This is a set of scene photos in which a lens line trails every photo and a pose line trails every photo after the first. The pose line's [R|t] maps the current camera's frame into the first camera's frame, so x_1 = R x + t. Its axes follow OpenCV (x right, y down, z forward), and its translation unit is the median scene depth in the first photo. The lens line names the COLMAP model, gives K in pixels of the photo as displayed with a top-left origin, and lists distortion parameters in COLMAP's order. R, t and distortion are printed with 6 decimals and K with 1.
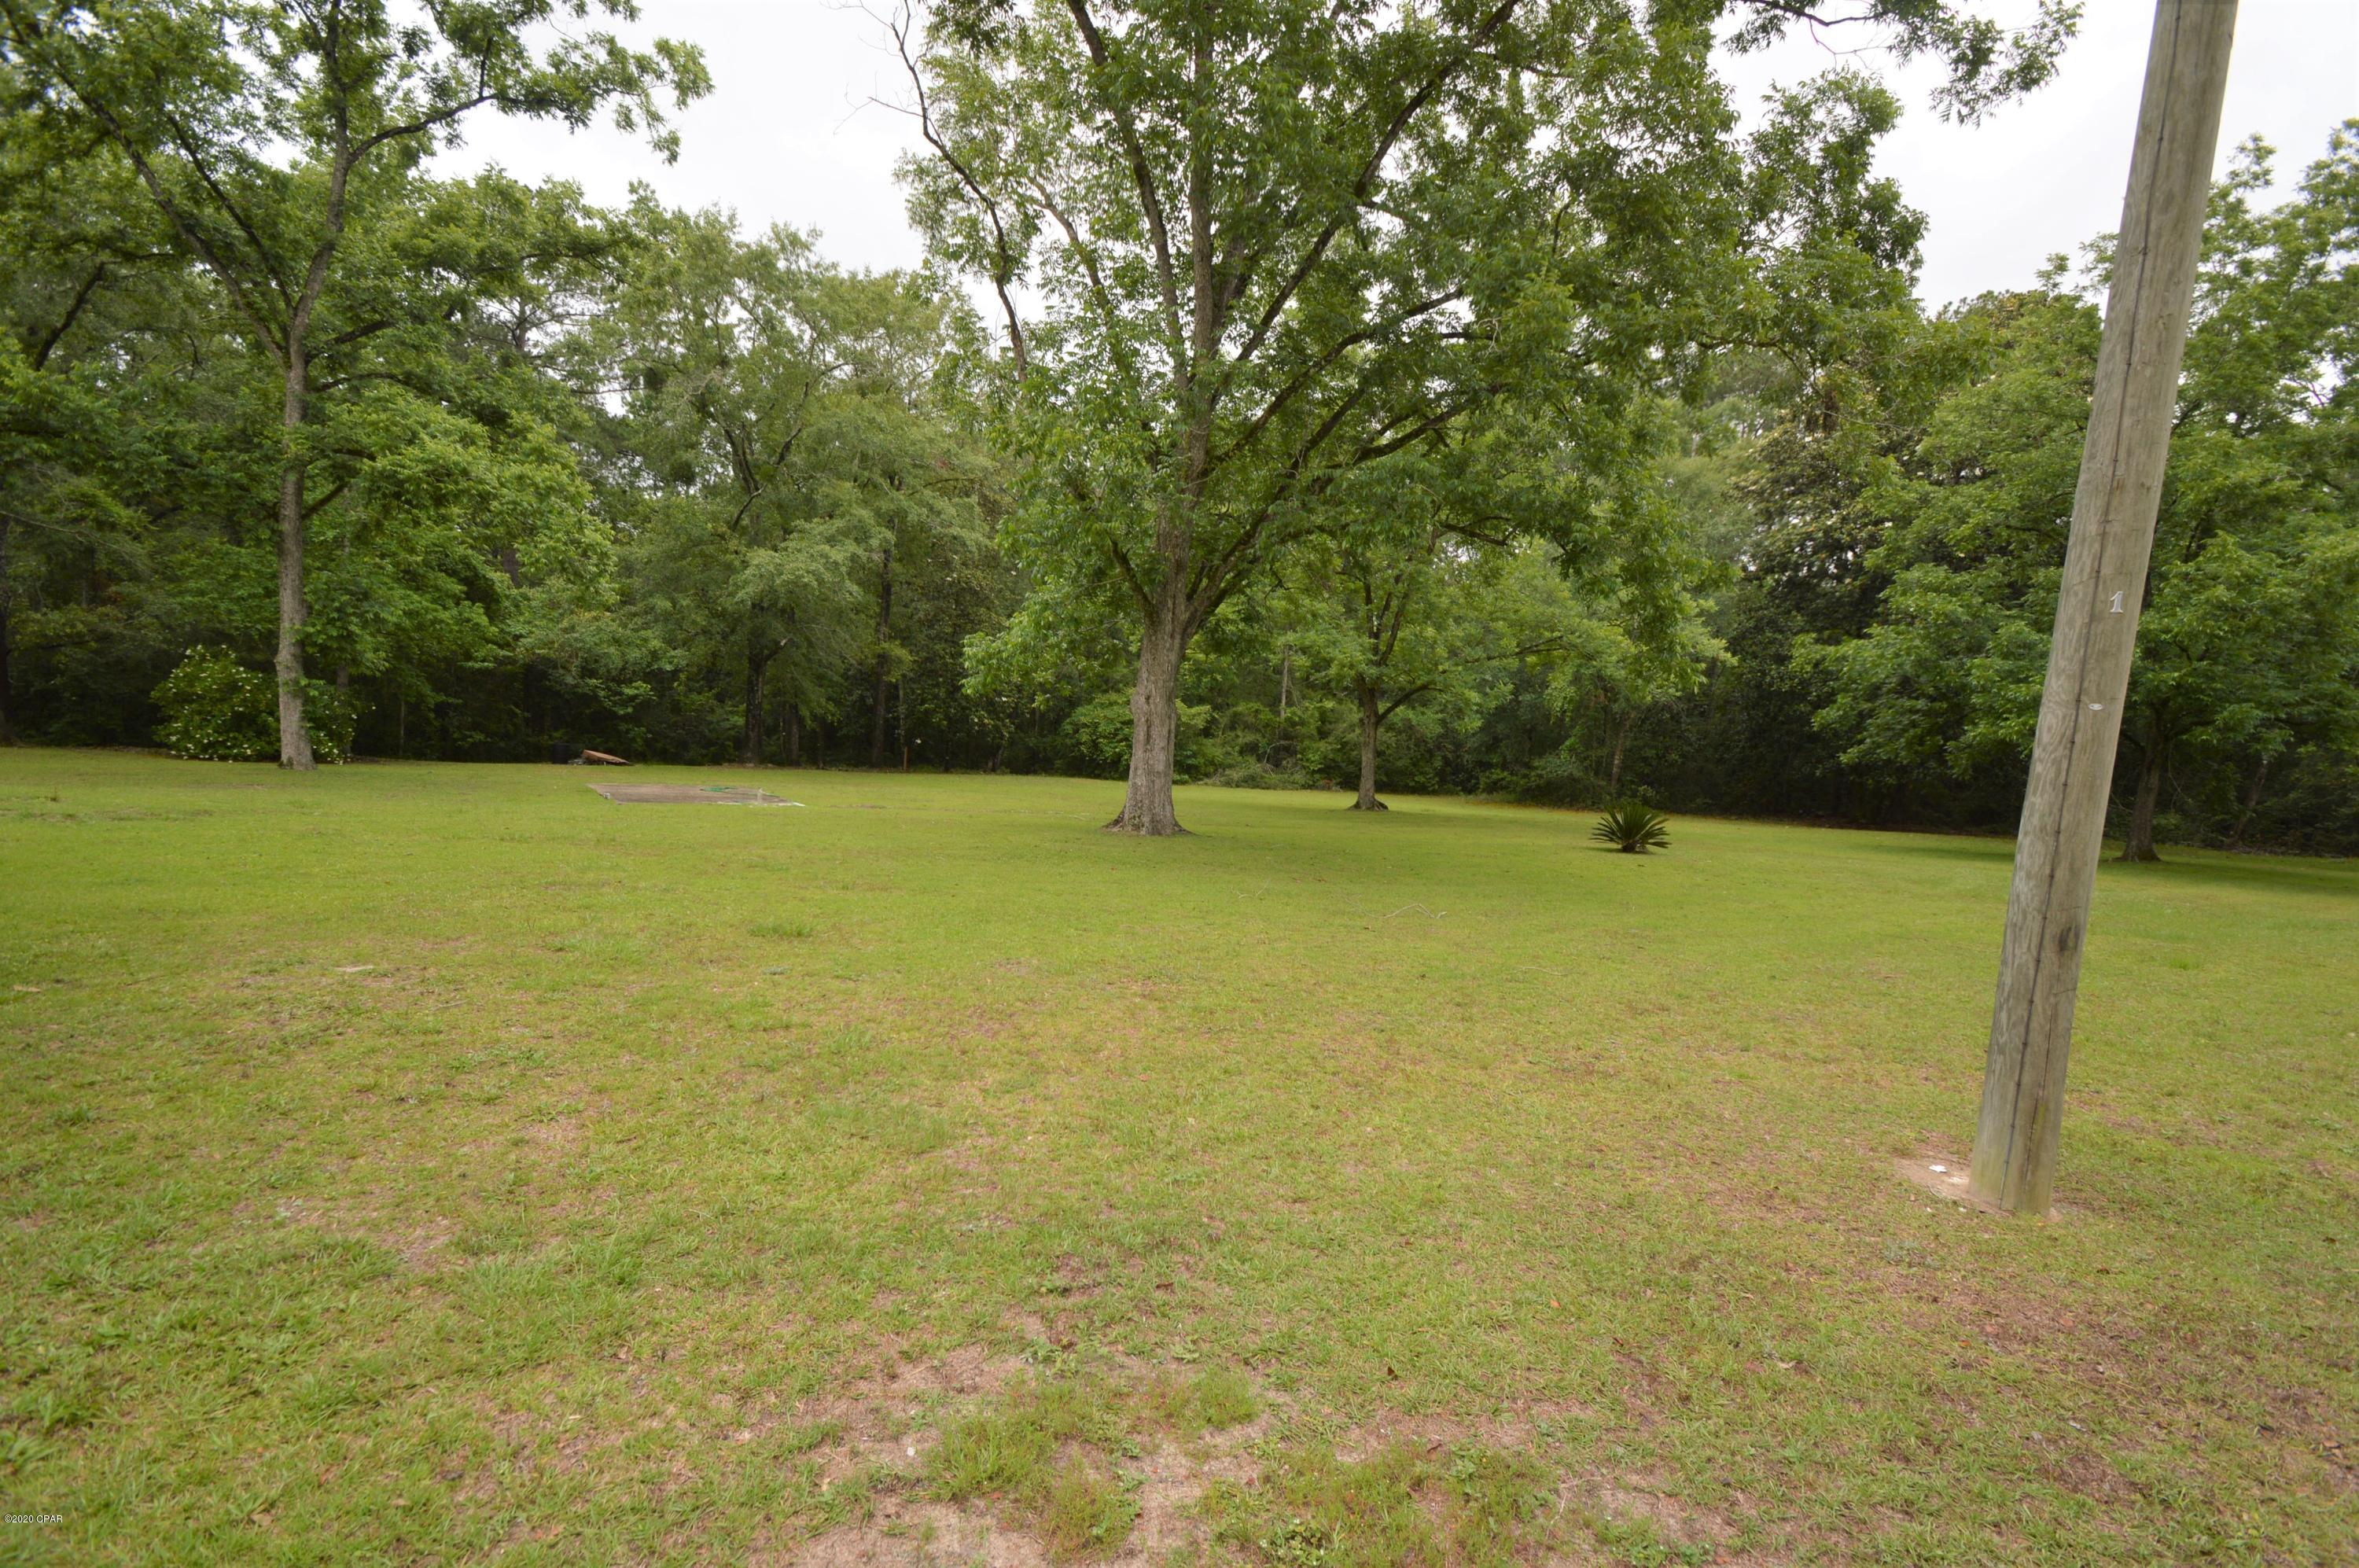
lens RADIAL K [[1051.6, 0, 1160.5], [0, 1051.6, 807.1], [0, 0, 1]] dist [0.015643, -0.016336]
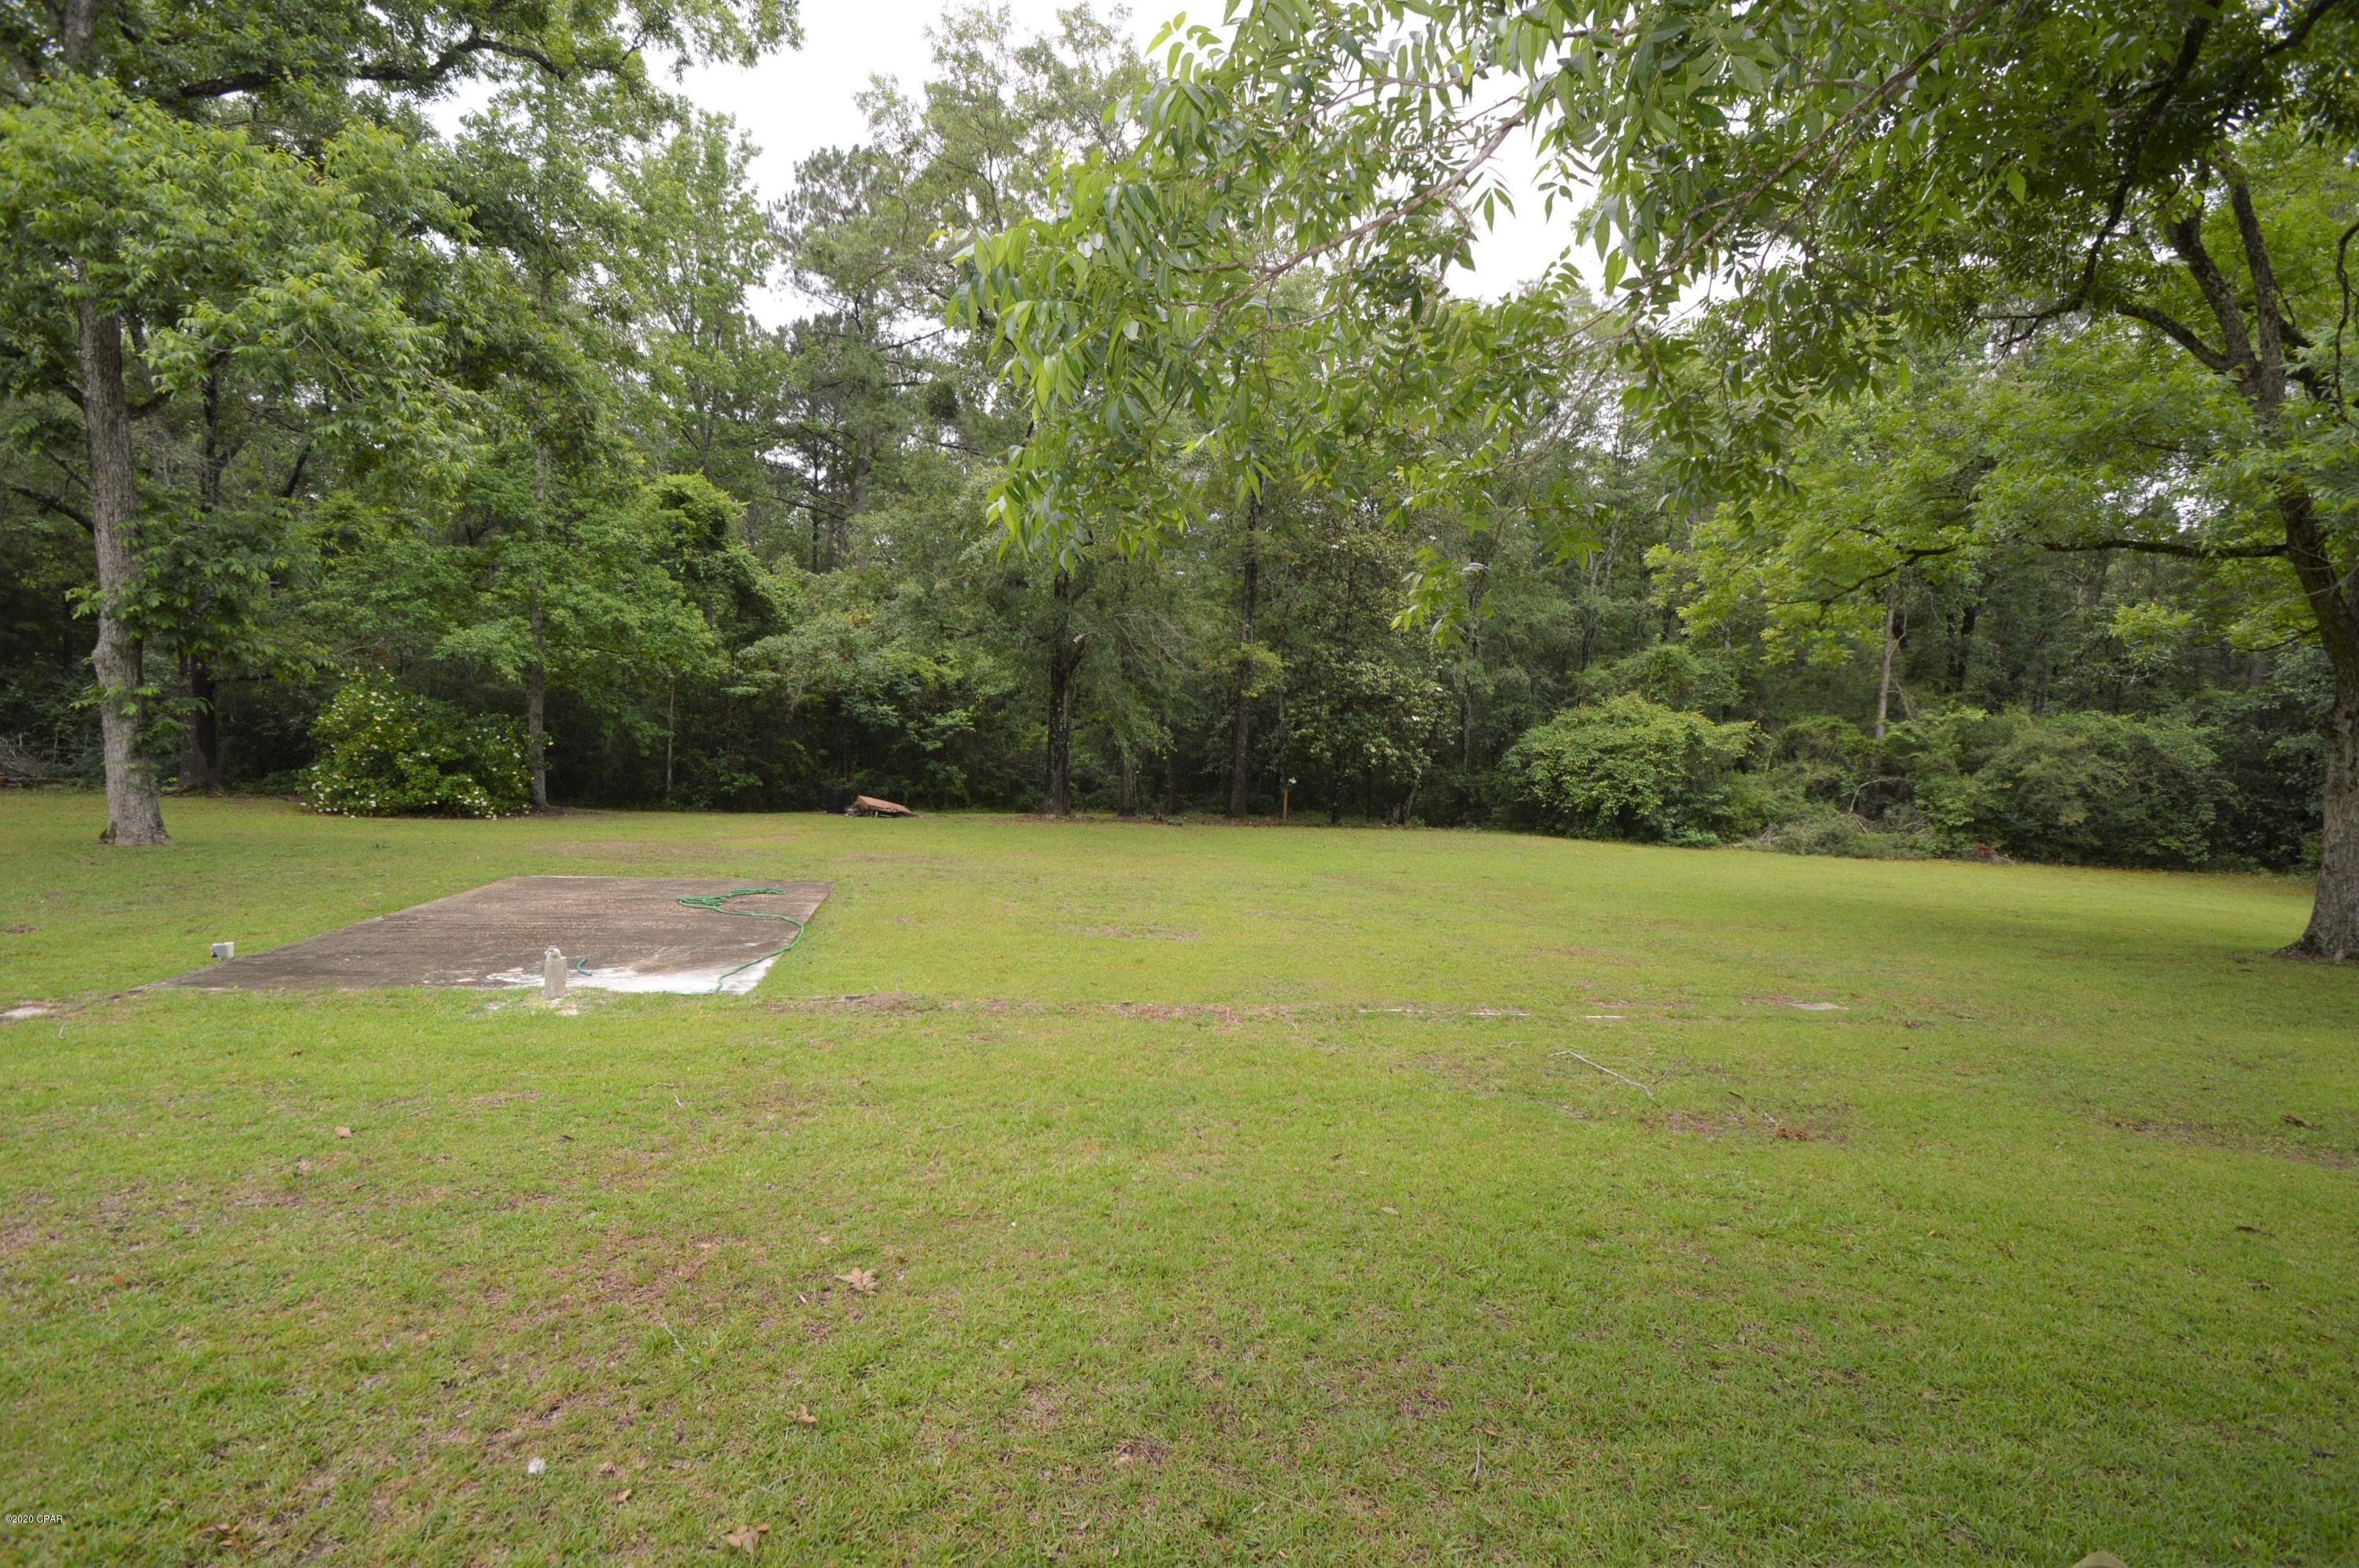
lens RADIAL K [[1051.6, 0, 1160.5], [0, 1051.6, 807.1], [0, 0, 1]] dist [0.015643, -0.016336]
pose [[0.920301, 0.004074, -0.391191, -0.034892], [-0.017629, 0.999362, -0.031064, -0.022077], [0.390815, 0.035484, 0.919785, 0.321131]]
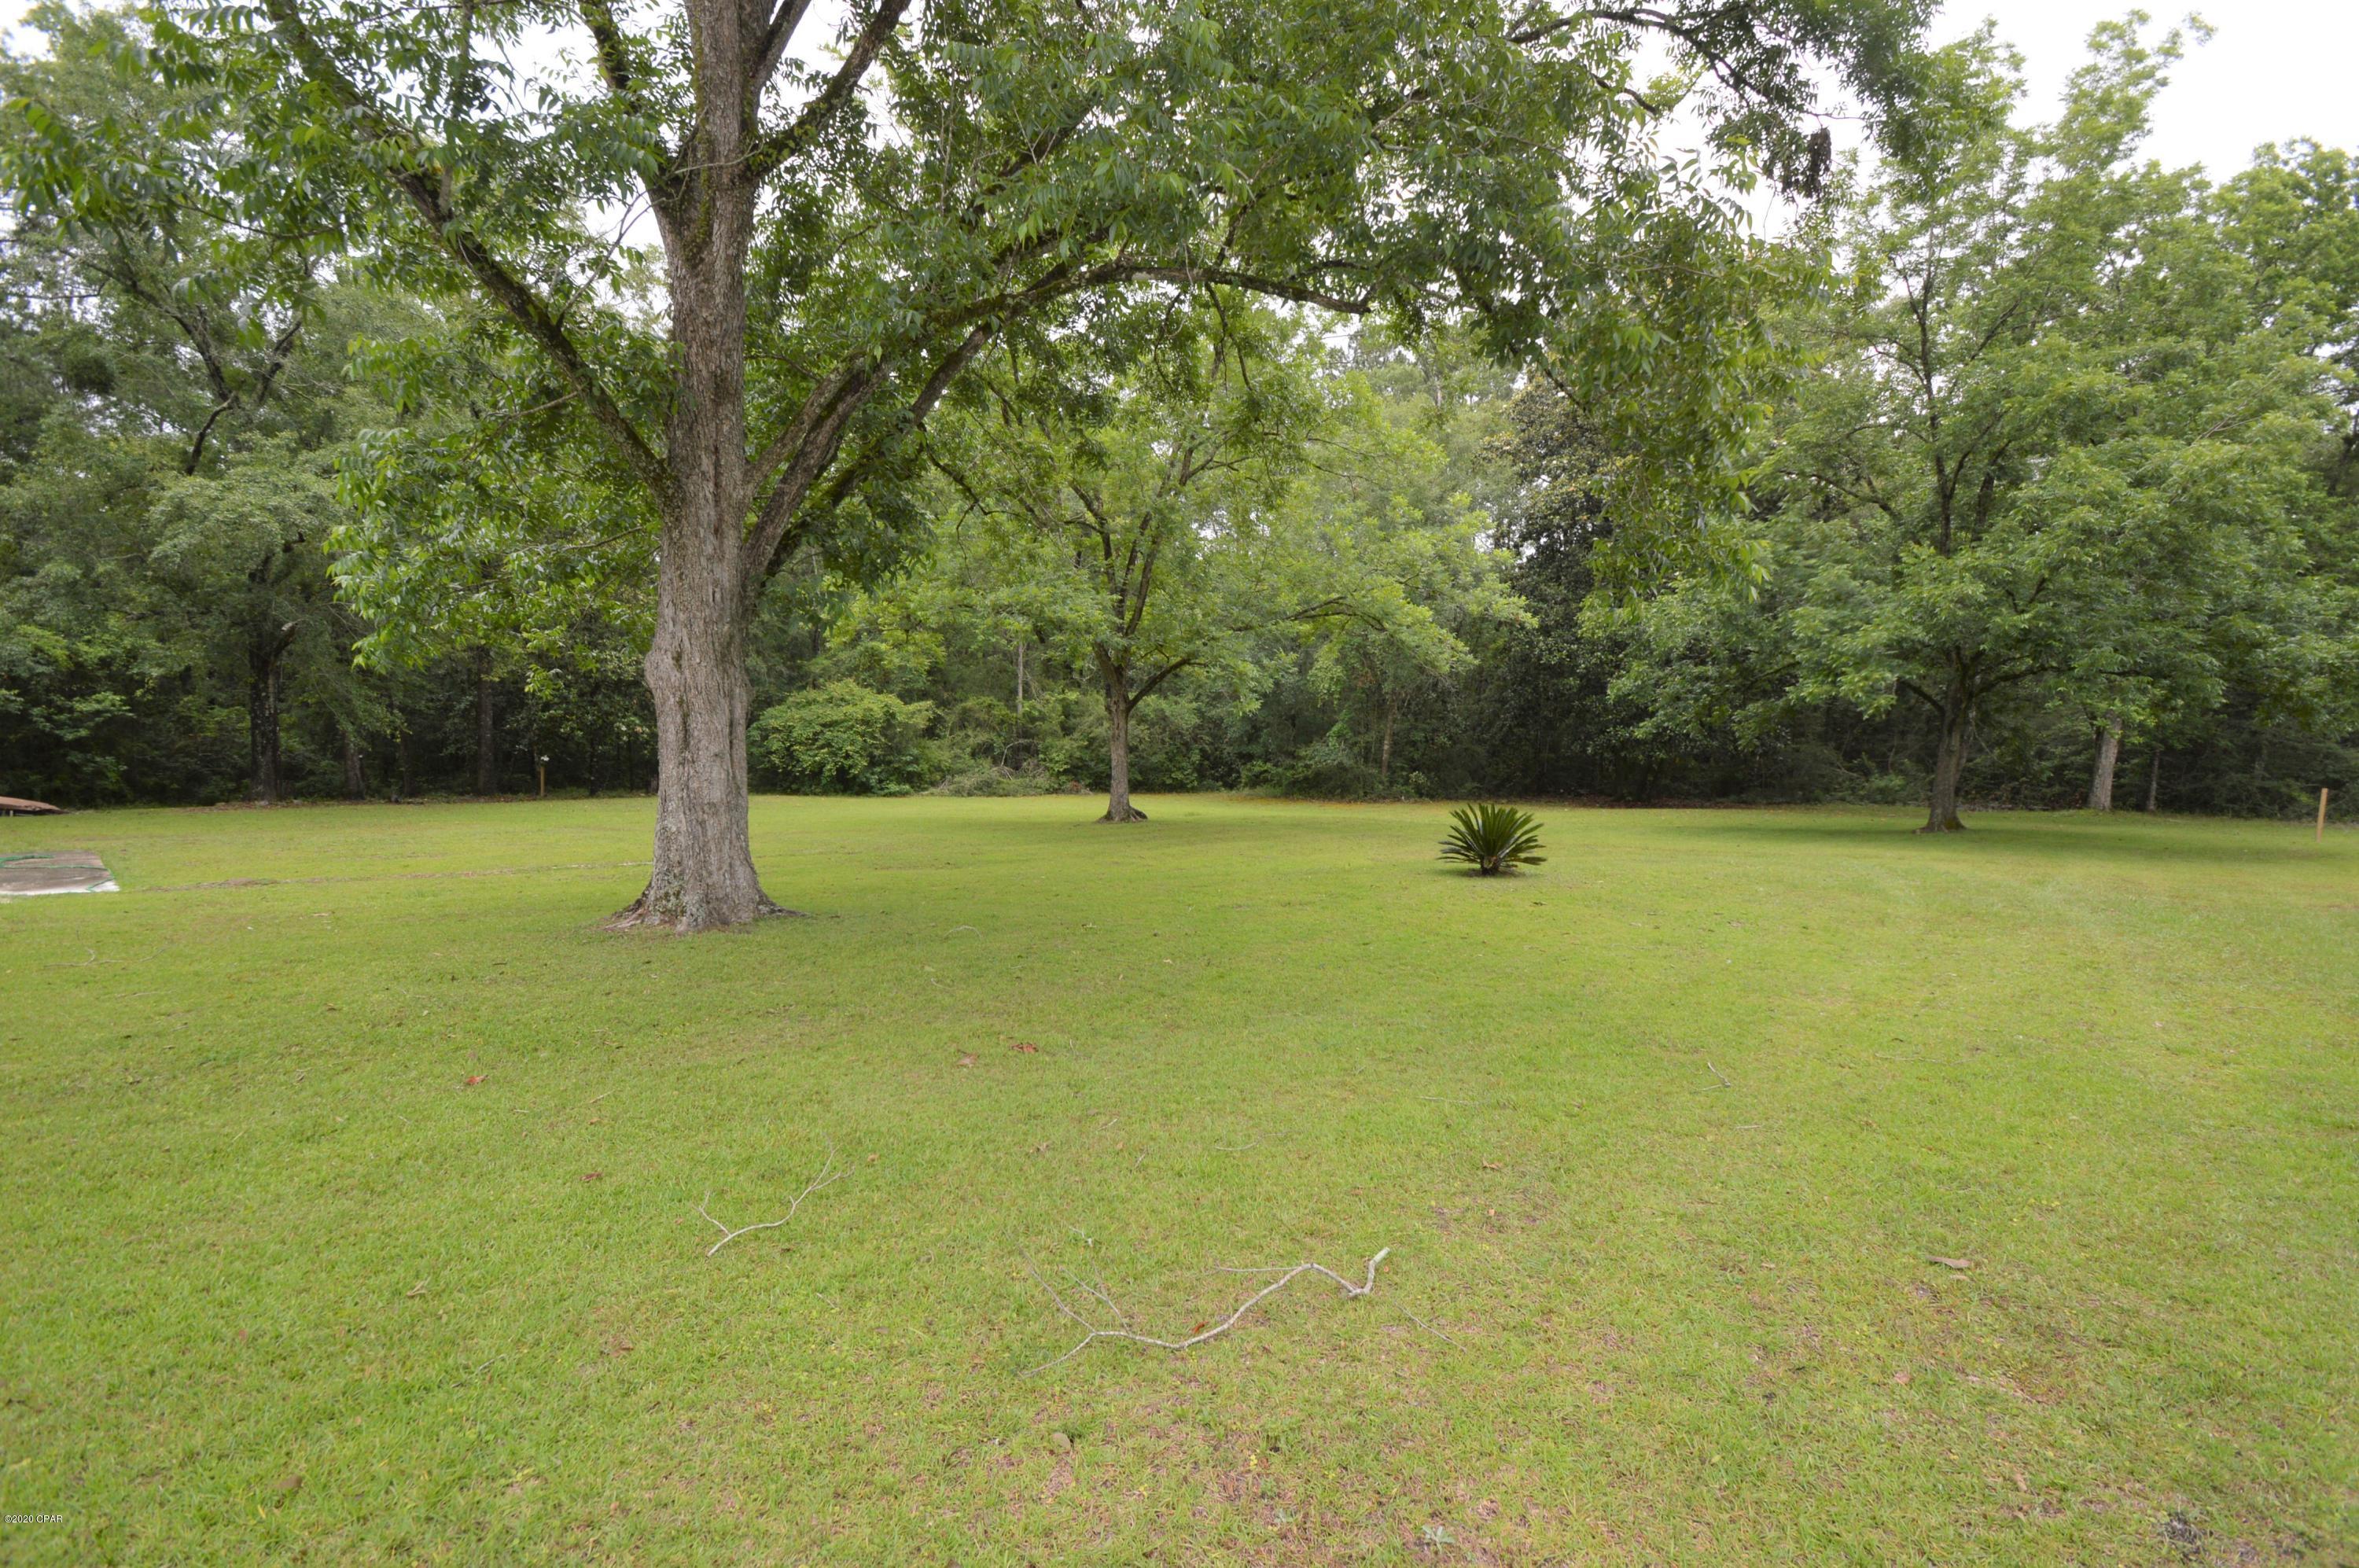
lens RADIAL K [[1051.6, 0, 1160.5], [0, 1051.6, 807.1], [0, 0, 1]] dist [0.015643, -0.016336]
pose [[0.971983, -0.055092, 0.228502, 0.030354], [0.055053, 0.998462, 0.006551, -0.007642], [-0.228511, 0.006213, 0.973521, 0.150453]]
